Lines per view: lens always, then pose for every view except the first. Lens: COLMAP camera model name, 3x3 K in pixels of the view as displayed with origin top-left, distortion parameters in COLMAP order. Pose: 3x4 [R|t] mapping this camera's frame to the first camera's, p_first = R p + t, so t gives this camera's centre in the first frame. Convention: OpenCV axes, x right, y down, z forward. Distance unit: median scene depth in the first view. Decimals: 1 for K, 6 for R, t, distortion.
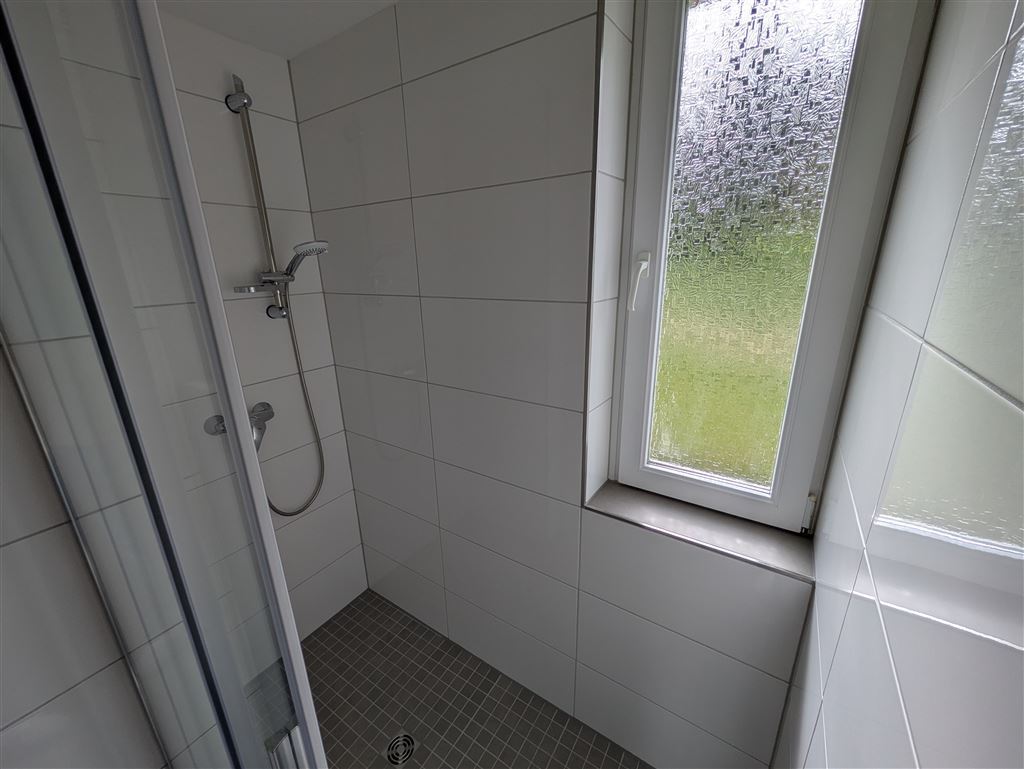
lens RADIAL K [[405.5, 0, 512.2], [0, 405.5, 382.0], [0, 0, 1]] dist [0.001911, 0.000321]
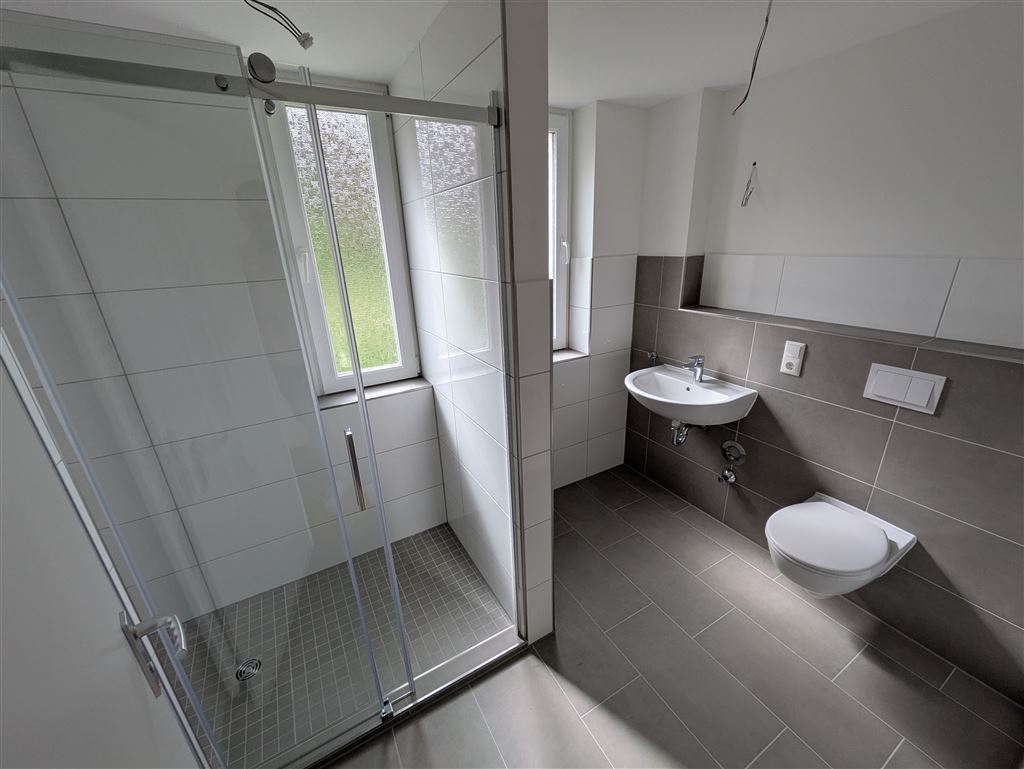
lens RADIAL K [[405.5, 0, 511.9], [0, 405.5, 386.9], [0, 0, 1]] dist [0.001911, 0.000321]
pose [[0.449763, -0.305039, 0.839443, -0.923863], [0.286999, 0.939384, 0.187586, 0.165982], [-0.845781, 0.156550, 0.510046, -0.538866]]
